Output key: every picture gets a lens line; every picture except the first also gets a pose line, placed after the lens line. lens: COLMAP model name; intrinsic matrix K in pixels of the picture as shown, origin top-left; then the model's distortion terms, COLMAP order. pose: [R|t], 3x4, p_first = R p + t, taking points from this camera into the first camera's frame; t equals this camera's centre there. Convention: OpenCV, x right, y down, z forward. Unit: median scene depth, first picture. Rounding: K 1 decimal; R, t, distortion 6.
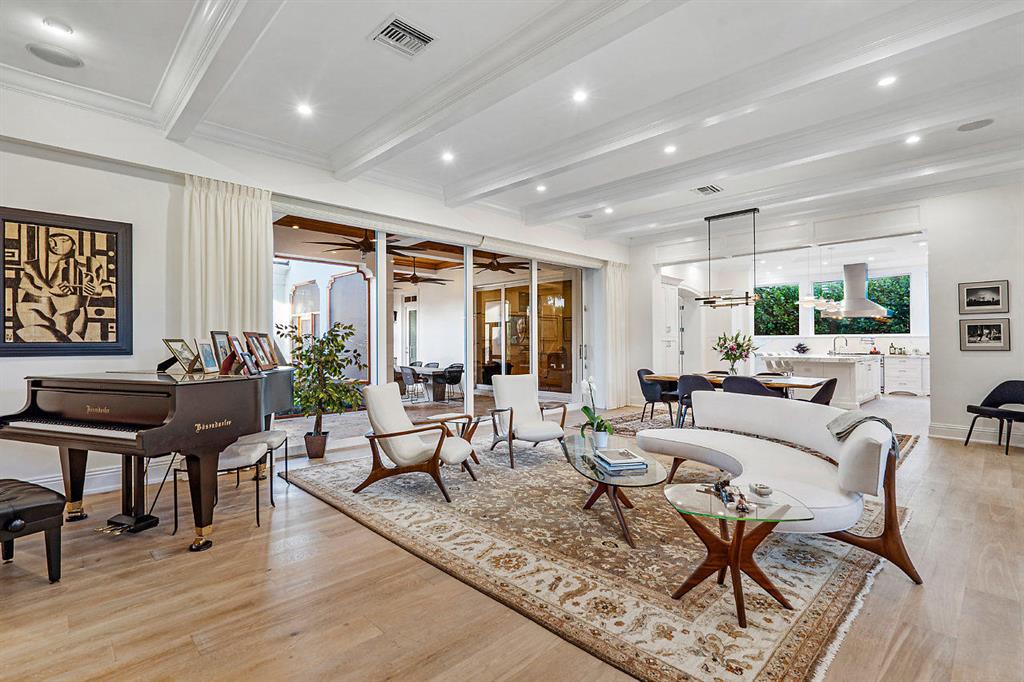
lens RADIAL K [[473.9, 0, 513.0], [0, 473.9, 335.7], [0, 0, 1]] dist [-0.001435, 0.001014]
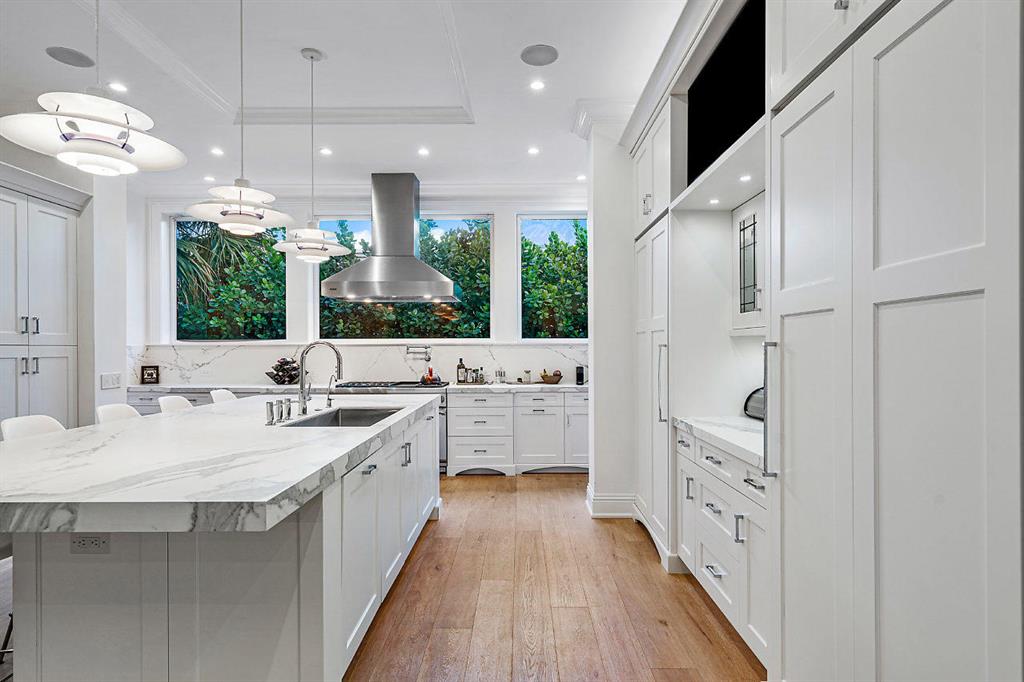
lens RADIAL K [[546.2, 0, 511.0], [0, 546.2, 343.5], [0, 0, 1]] dist [-0.002339, -0.000650]
pose [[0.708015, 0.001278, 0.706196, 0.429592], [-0.003982, 0.999990, 0.002183, 0.000108], [-0.706186, -0.004358, 0.708013, 0.551049]]
